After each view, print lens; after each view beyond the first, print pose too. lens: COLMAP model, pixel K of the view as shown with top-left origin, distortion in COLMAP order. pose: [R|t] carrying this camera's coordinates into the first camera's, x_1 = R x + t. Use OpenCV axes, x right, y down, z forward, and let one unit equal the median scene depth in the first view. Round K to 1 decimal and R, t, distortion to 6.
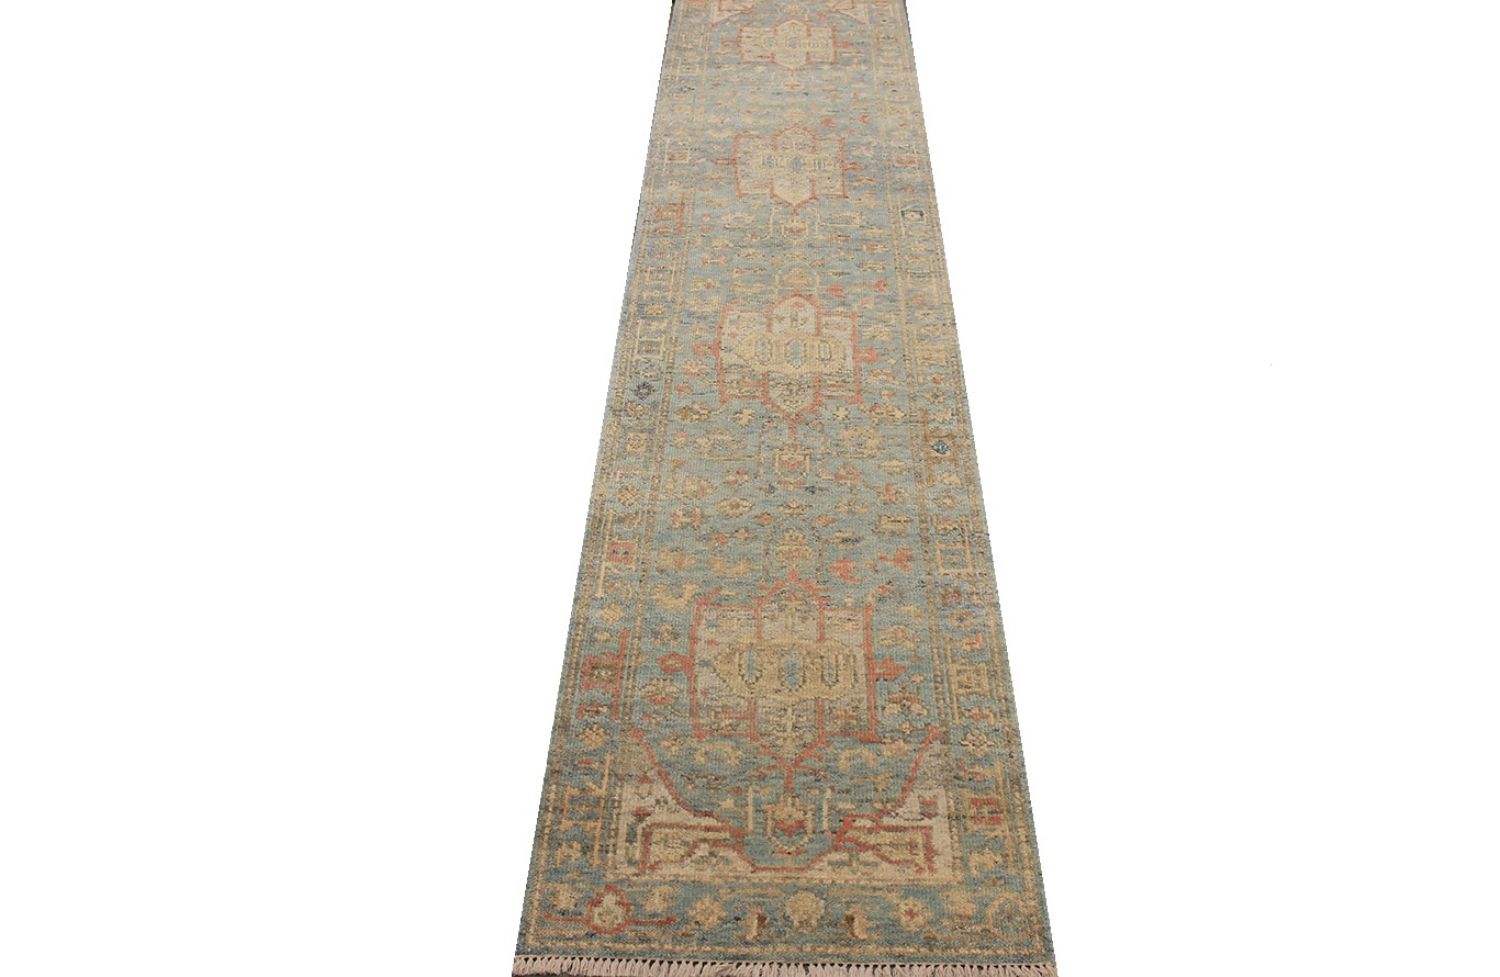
lens RADIAL K [[1253.4, 0, 750.0], [0, 1253.4, 488.5], [0, 0, 1]] dist [-0.119743, -0.000322]
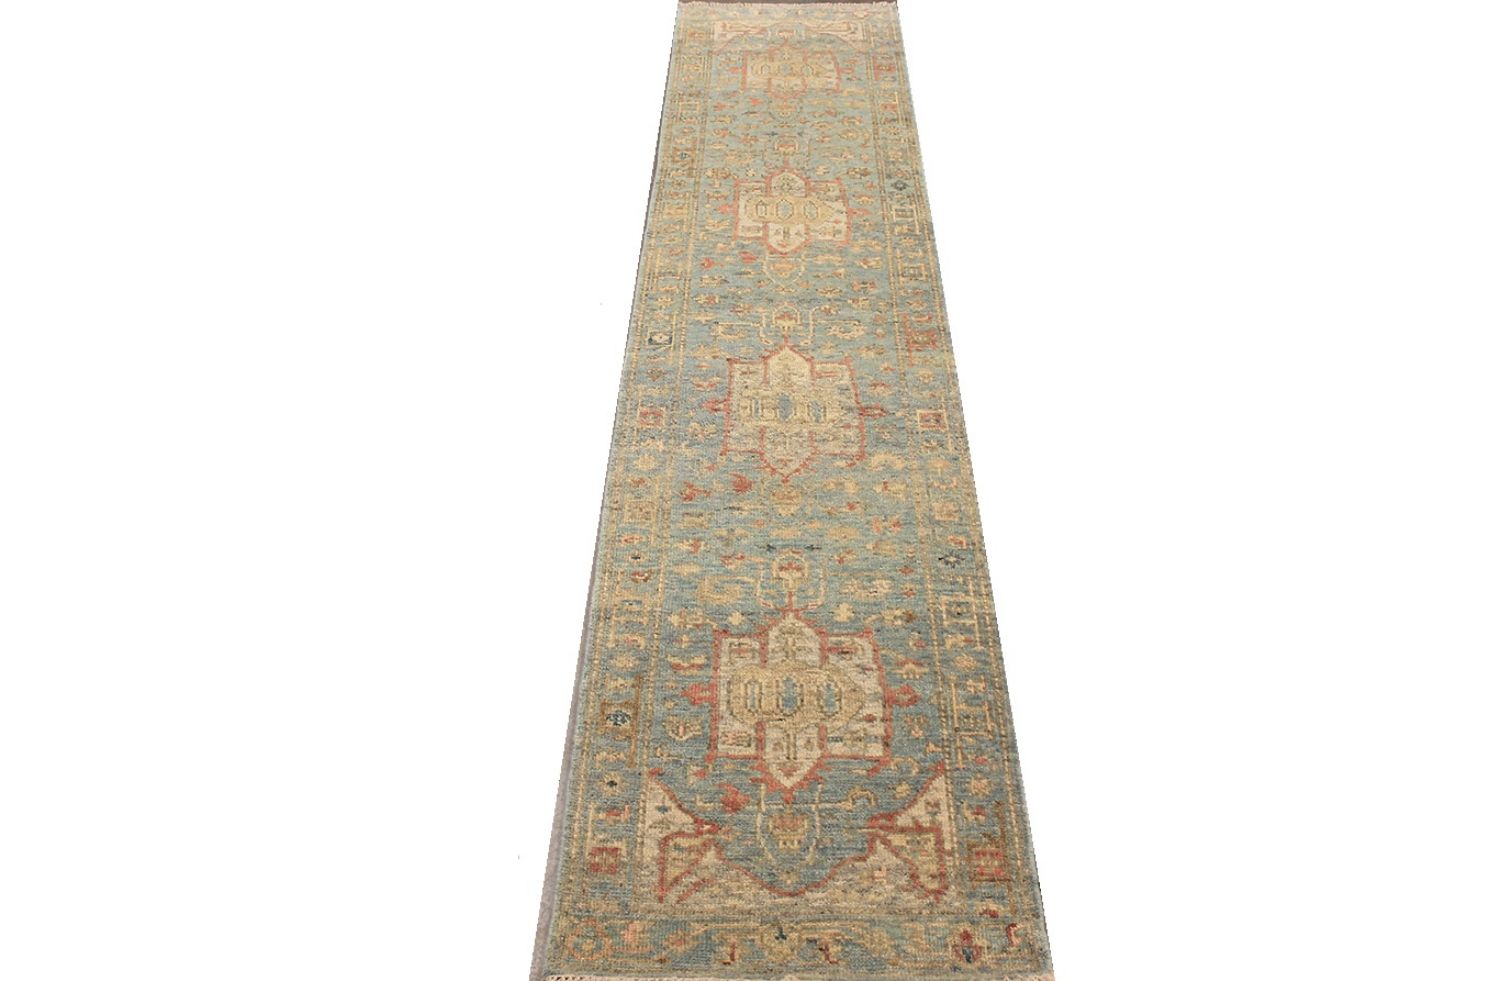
lens RADIAL K [[1253.4, 0, 750.0], [0, 1253.4, 490.5], [0, 0, 1]] dist [-0.119743, -0.000322]
pose [[-0.999860, 0.016406, 0.003169, 0.066186], [0.003871, 0.042894, 0.999072, -1.226390], [0.016254, 0.998945, -0.042952, 1.228117]]
